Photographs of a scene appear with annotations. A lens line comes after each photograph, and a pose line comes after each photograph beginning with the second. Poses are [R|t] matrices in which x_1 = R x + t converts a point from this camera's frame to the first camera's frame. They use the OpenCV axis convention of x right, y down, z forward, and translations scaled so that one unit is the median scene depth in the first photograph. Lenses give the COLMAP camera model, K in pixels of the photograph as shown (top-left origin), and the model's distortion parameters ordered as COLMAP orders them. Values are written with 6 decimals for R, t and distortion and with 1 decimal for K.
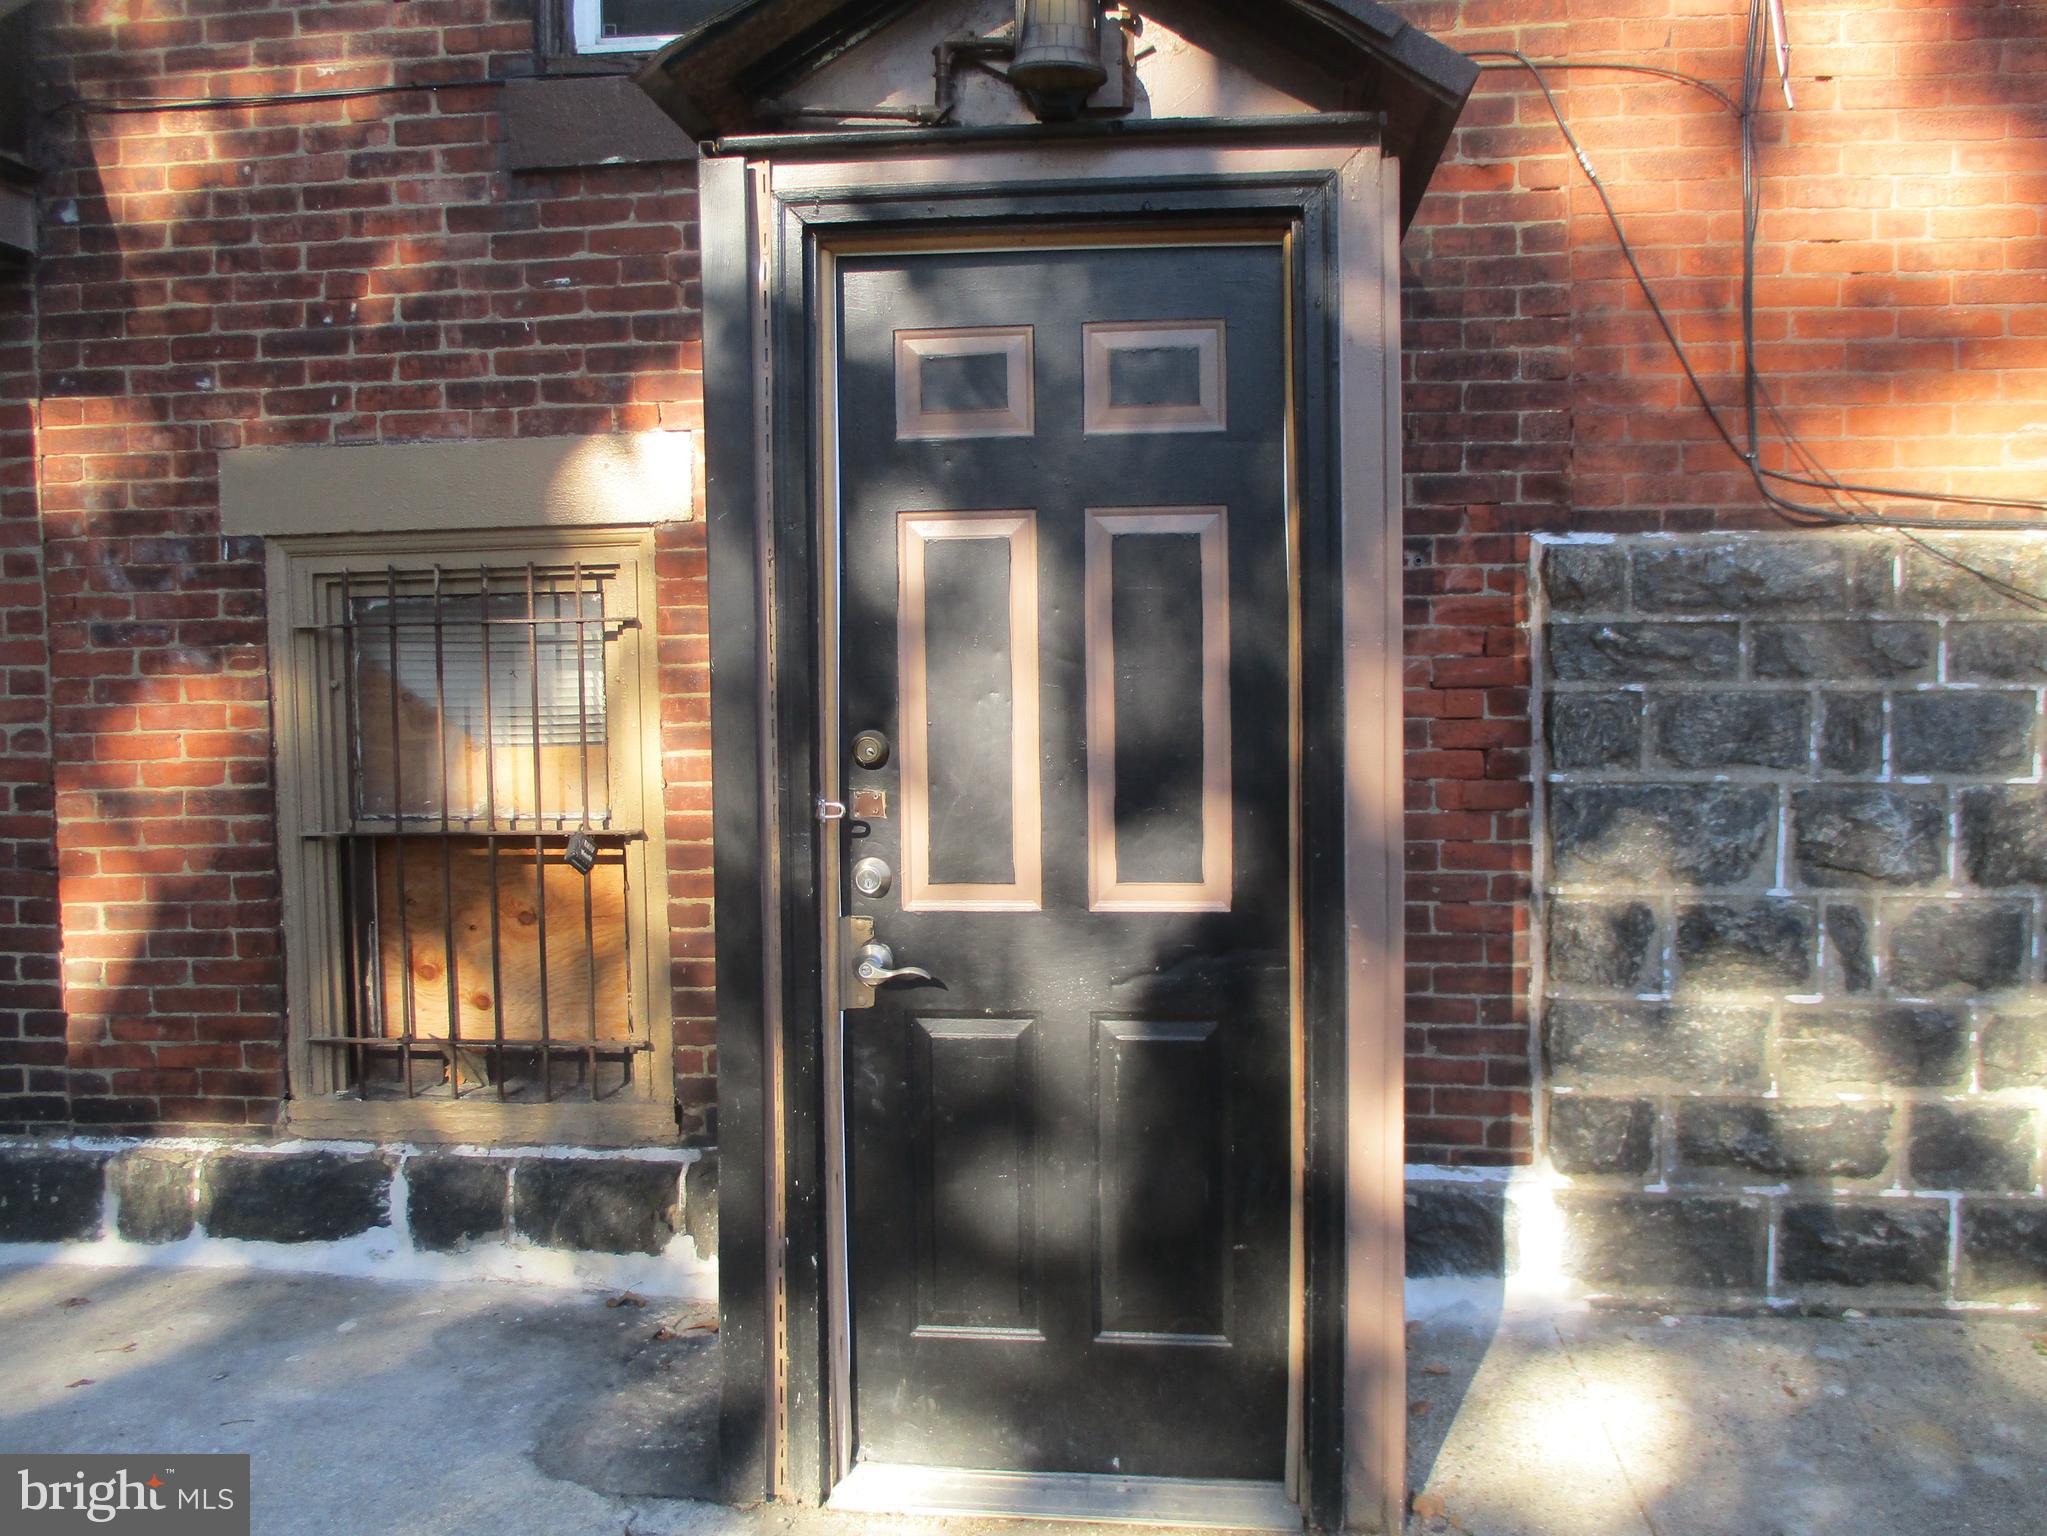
lens RADIAL K [[1684.2, 0, 1034.7], [0, 1684.2, 756.3], [0, 0, 1]] dist [-0.018073, -0.006348]
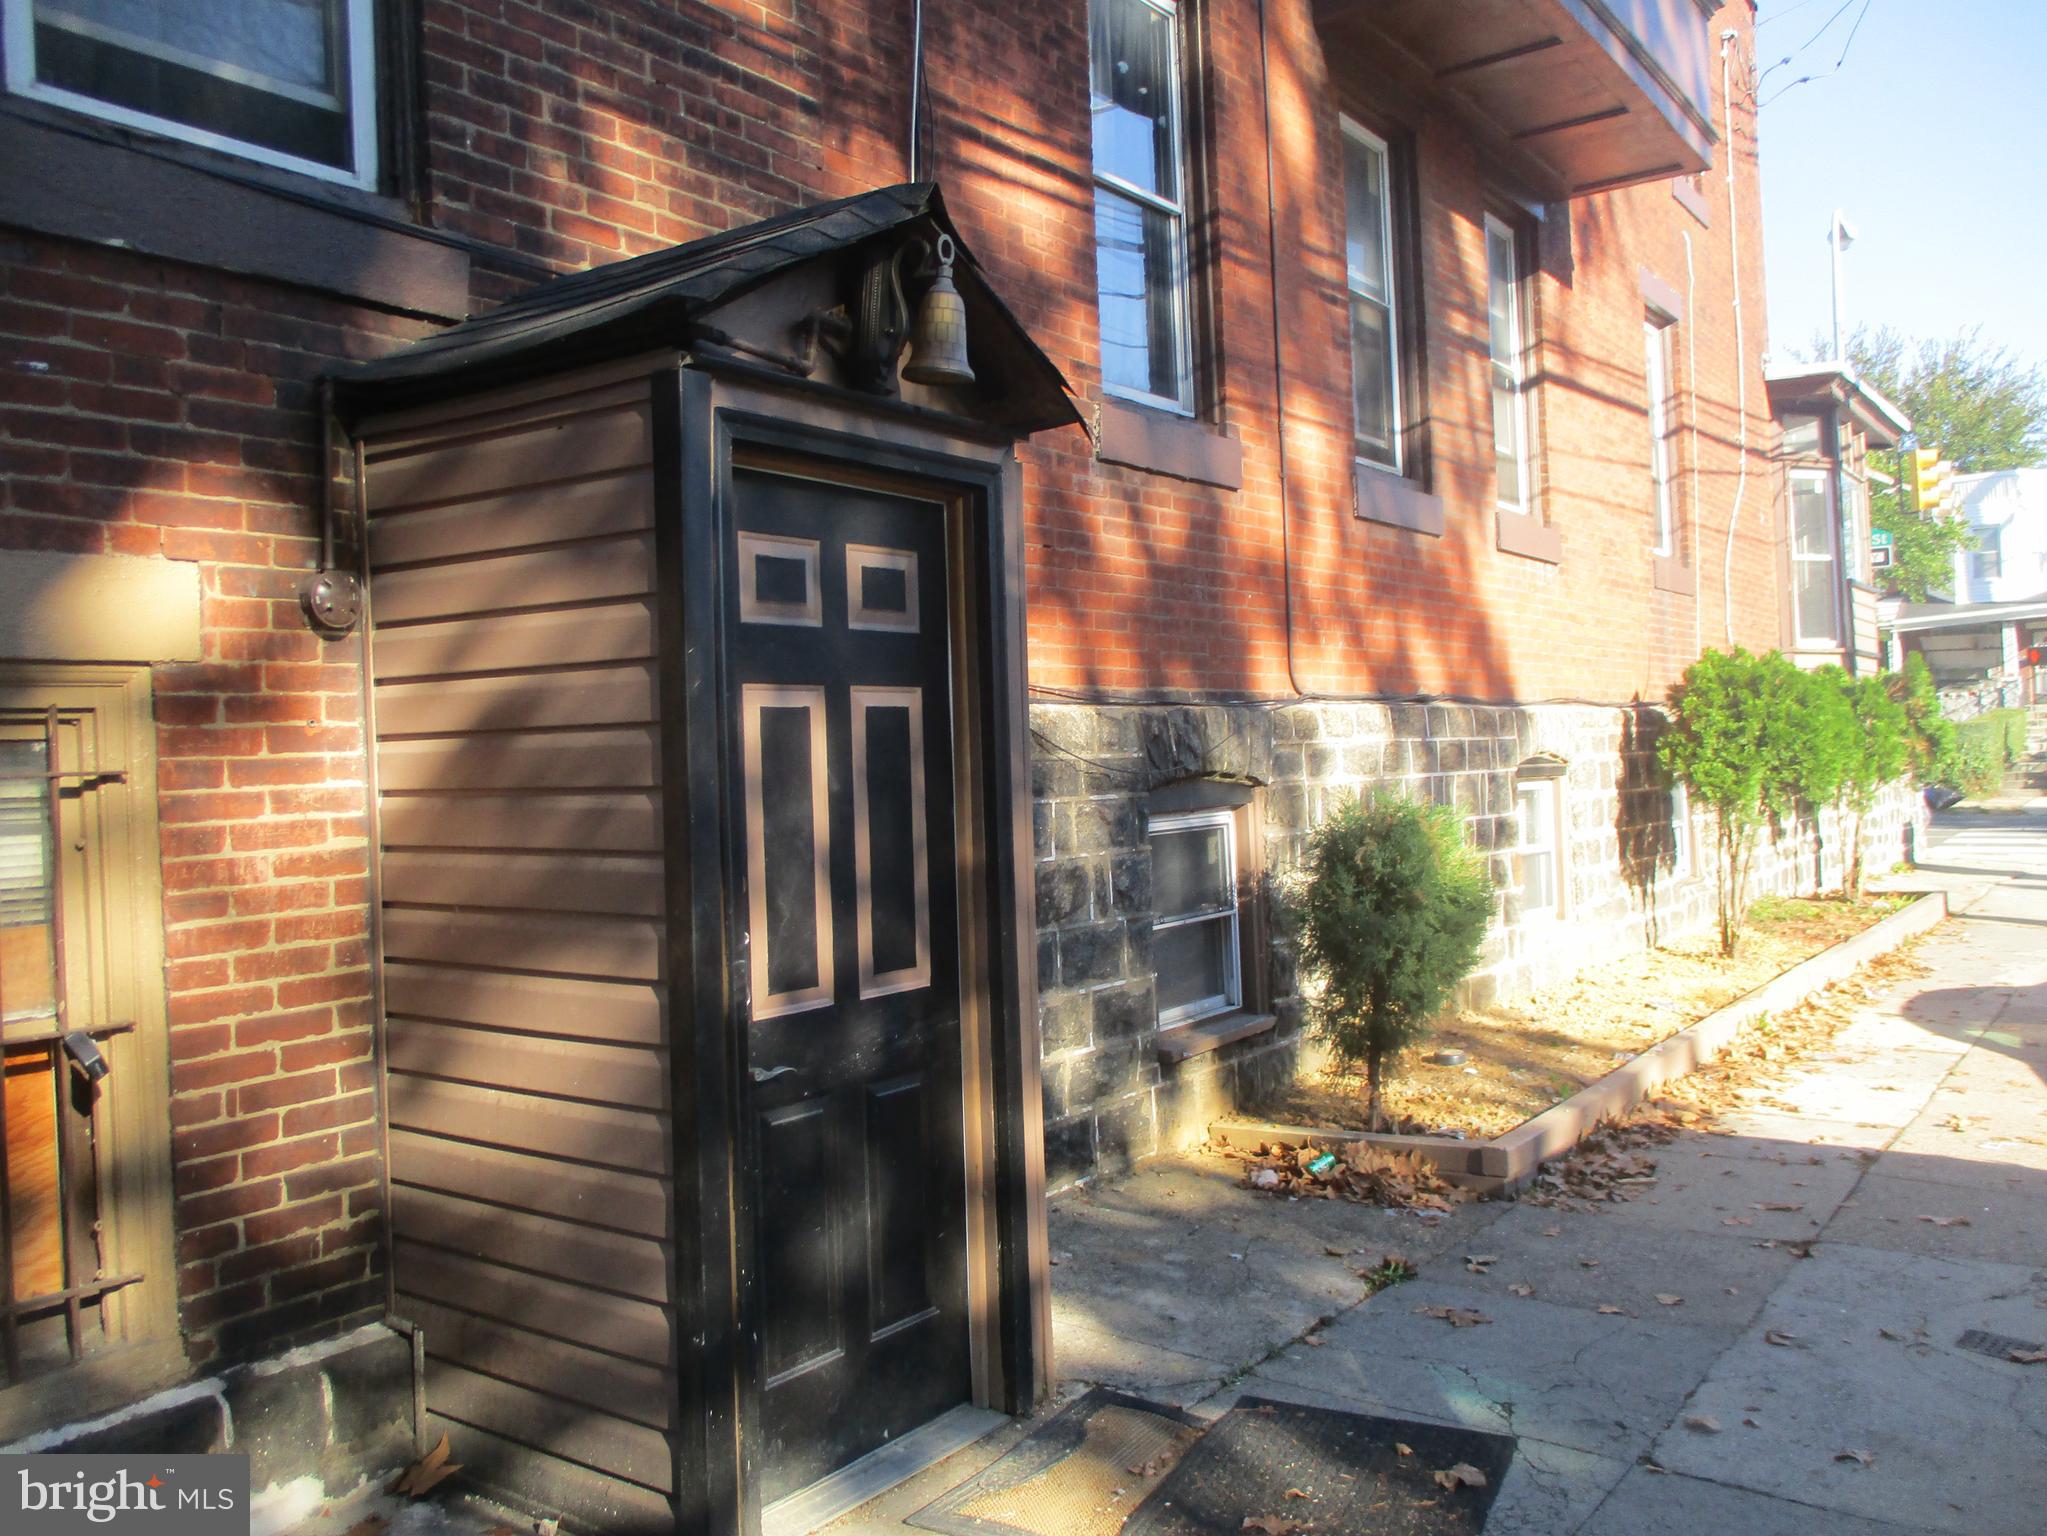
lens RADIAL K [[1684.2, 0, 1034.7], [0, 1684.2, 756.3], [0, 0, 1]] dist [-0.018073, -0.006348]
pose [[0.492254, -0.006954, 0.870424, -0.823933], [0.066230, 0.997369, -0.029487, -0.037505], [-0.867928, 0.072163, 0.491419, 0.199467]]
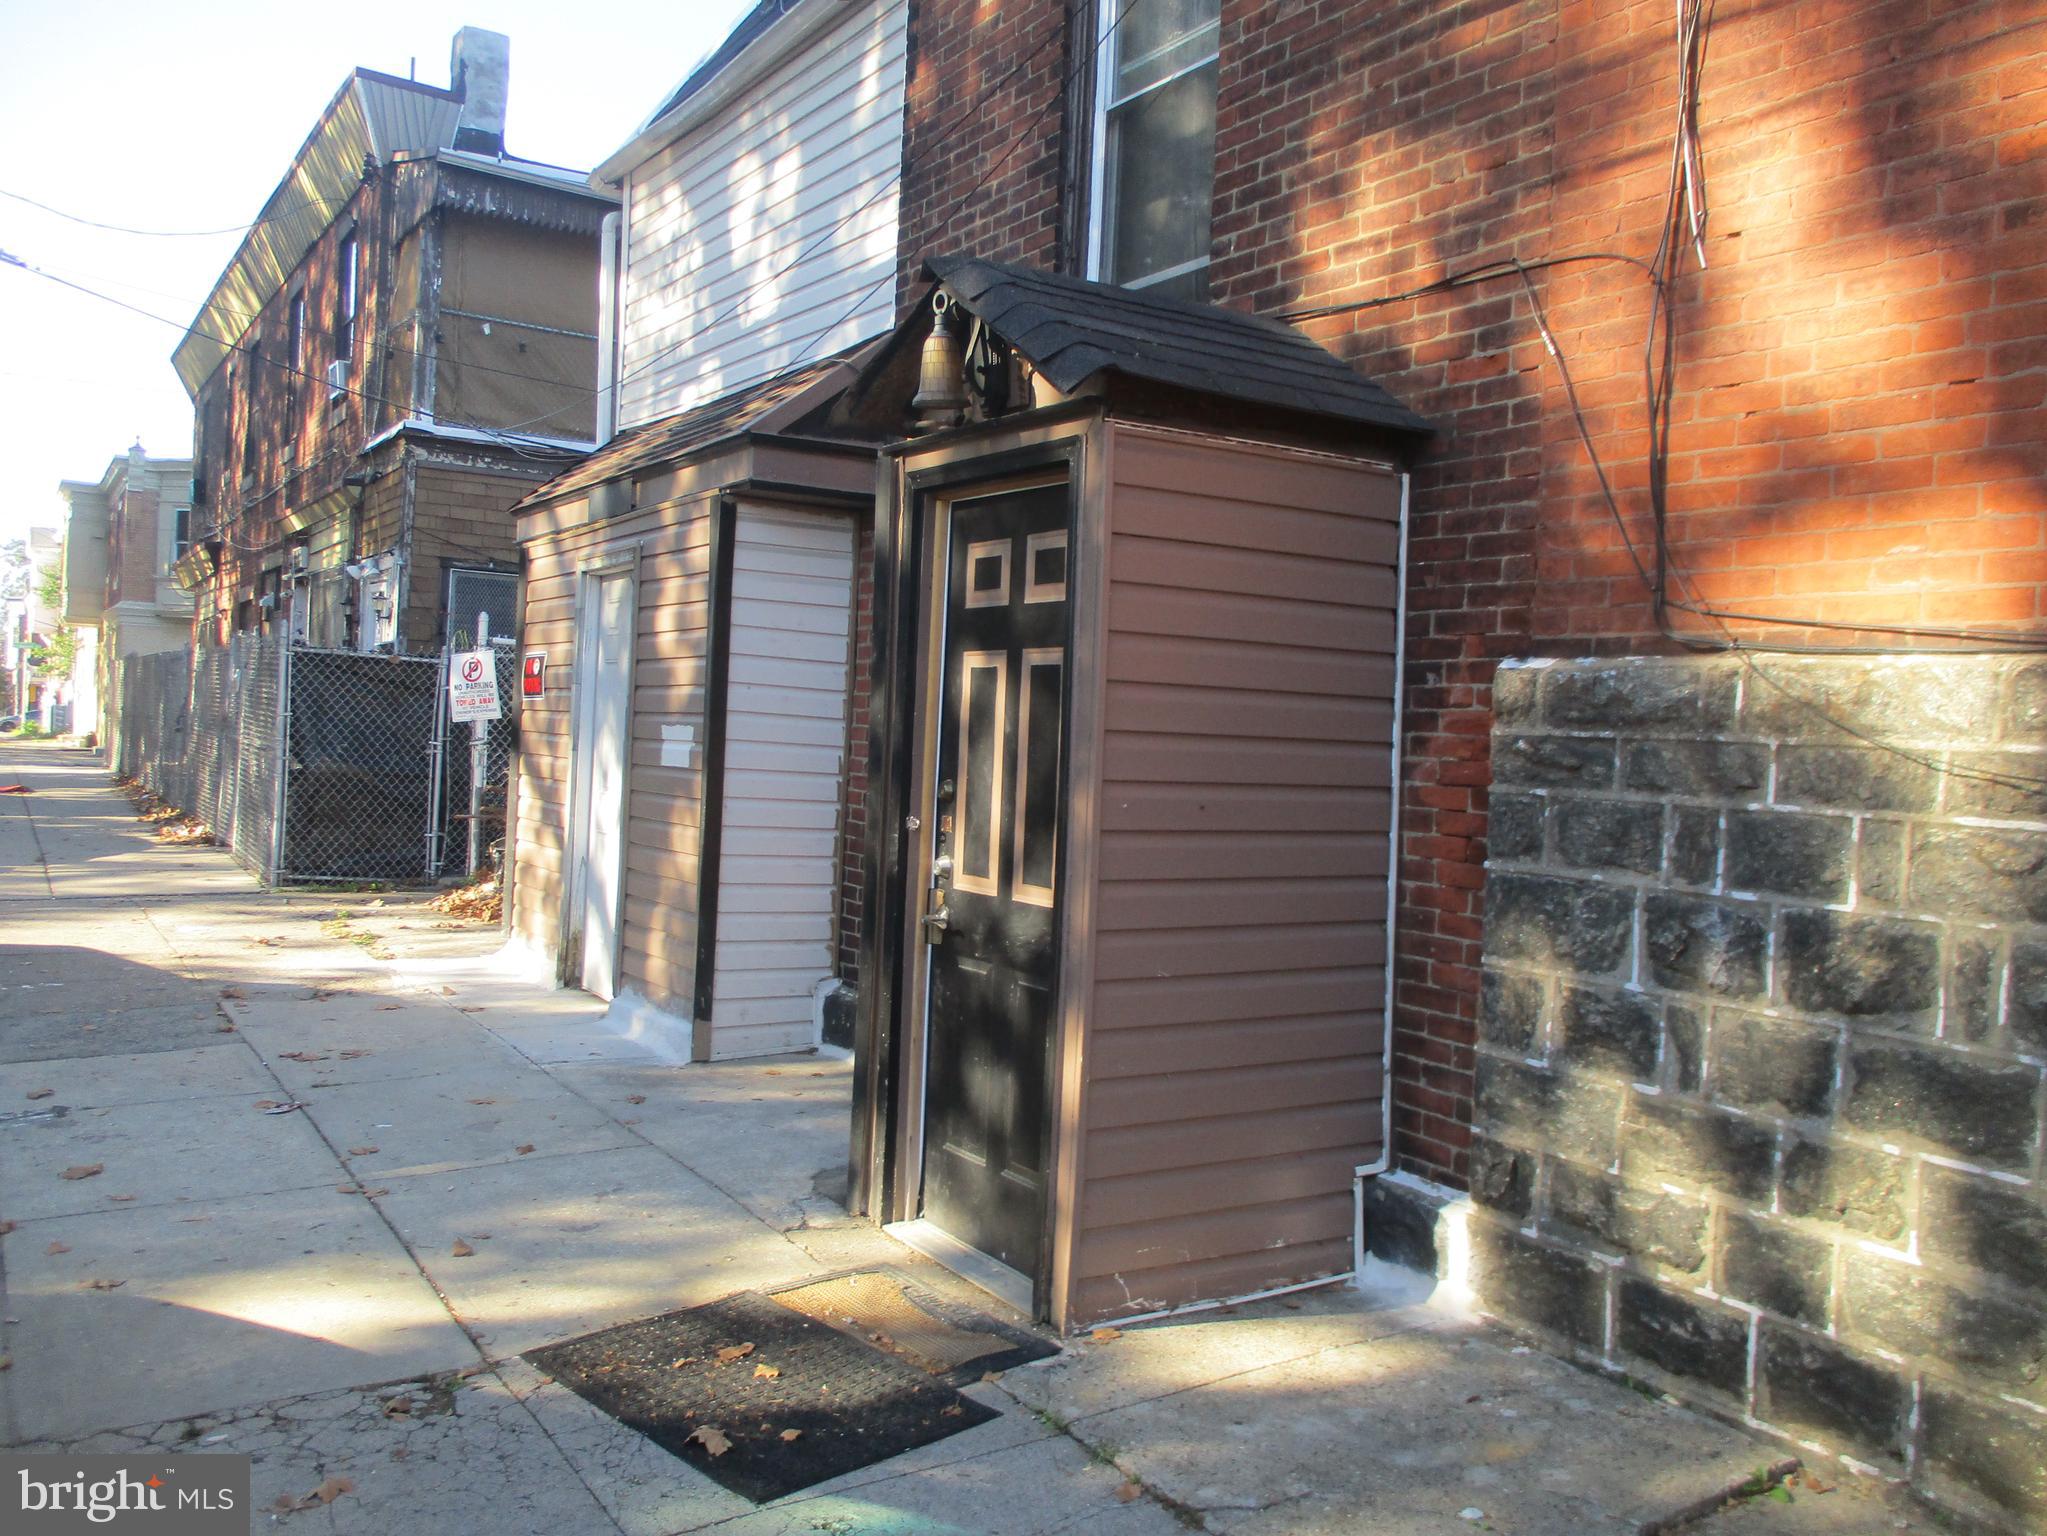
lens RADIAL K [[1653.1, 0, 1023.5], [0, 1653.1, 768.0], [0, 0, 1]] dist [-0.003947, -0.001677]
pose [[0.633916, 0.050324, -0.771763, 1.016522], [-0.086709, 0.996214, -0.006263, -0.019548], [0.768526, 0.070889, 0.635880, 0.002296]]
